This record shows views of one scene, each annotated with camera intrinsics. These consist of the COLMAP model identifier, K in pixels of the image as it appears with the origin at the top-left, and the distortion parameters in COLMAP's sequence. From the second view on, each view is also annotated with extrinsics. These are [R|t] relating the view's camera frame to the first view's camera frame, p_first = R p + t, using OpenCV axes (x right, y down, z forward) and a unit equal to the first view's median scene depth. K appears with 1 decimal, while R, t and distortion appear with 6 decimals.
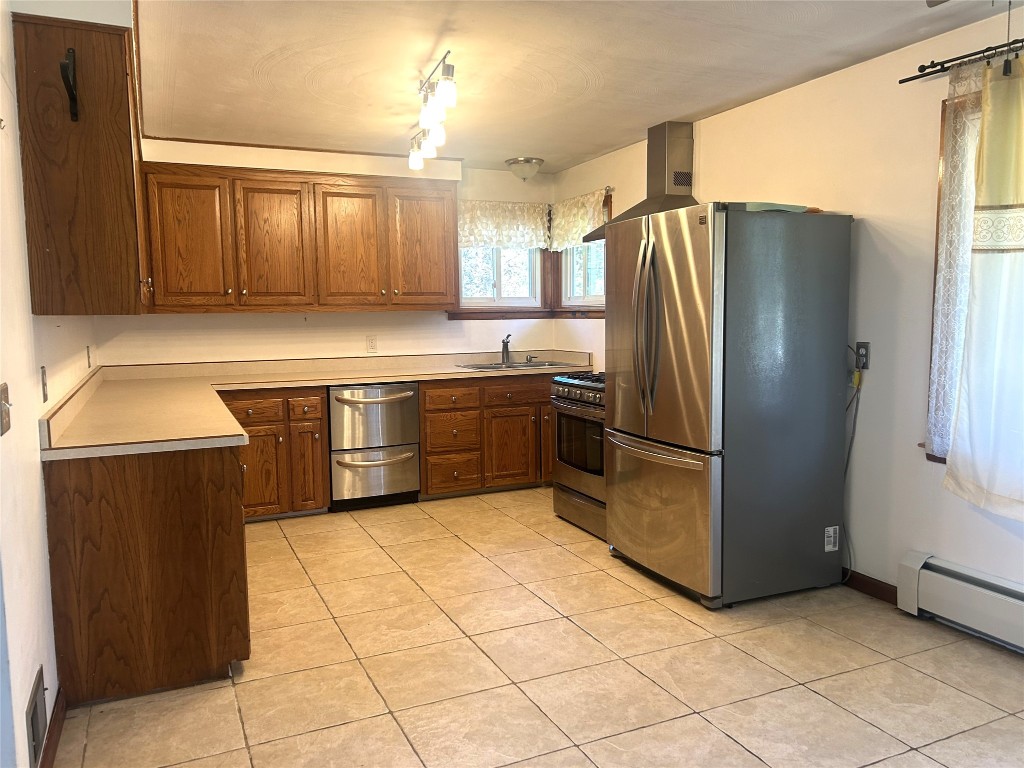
lens RADIAL K [[770.1, 0, 512.0], [0, 770.1, 384.0], [0, 0, 1]] dist [0.024697, 0.000107]
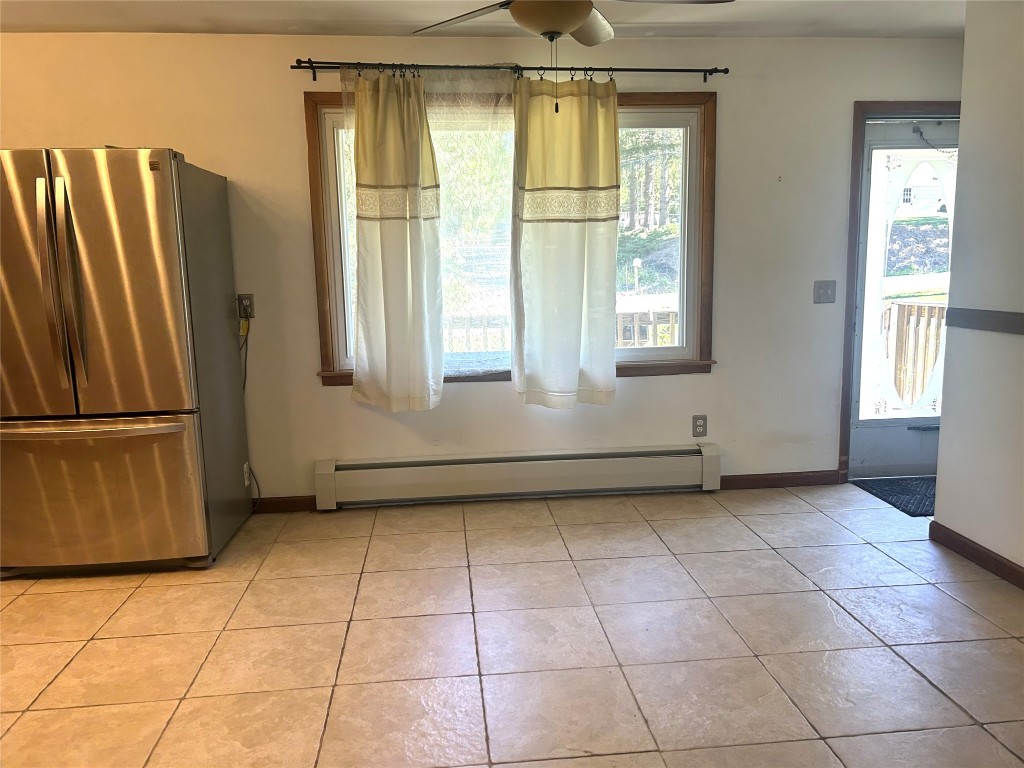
lens RADIAL K [[770.1, 0, 512.0], [0, 770.1, 384.0], [0, 0, 1]] dist [0.024697, 0.000107]
pose [[0.335433, -0.137134, 0.932030, -0.545662], [0.105753, 0.988576, 0.107394, -0.005725], [-0.936110, 0.062541, 0.346103, 0.304981]]
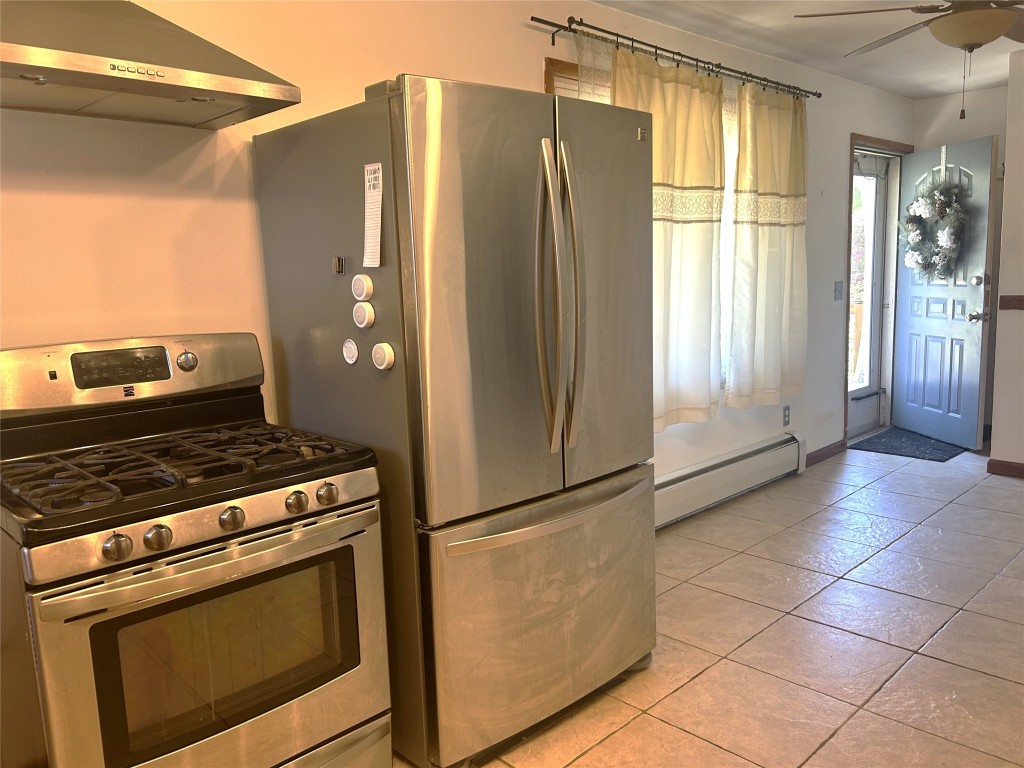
lens RADIAL K [[793.4, 0, 531.4], [0, 793.4, 388.1], [0, 0, 1]] dist [0.079785, 0.001993]
pose [[-0.345224, -0.121134, 0.930670, -0.442080], [0.126038, 0.976669, 0.173874, -0.137829], [-0.930019, 0.177325, -0.321902, 1.432744]]
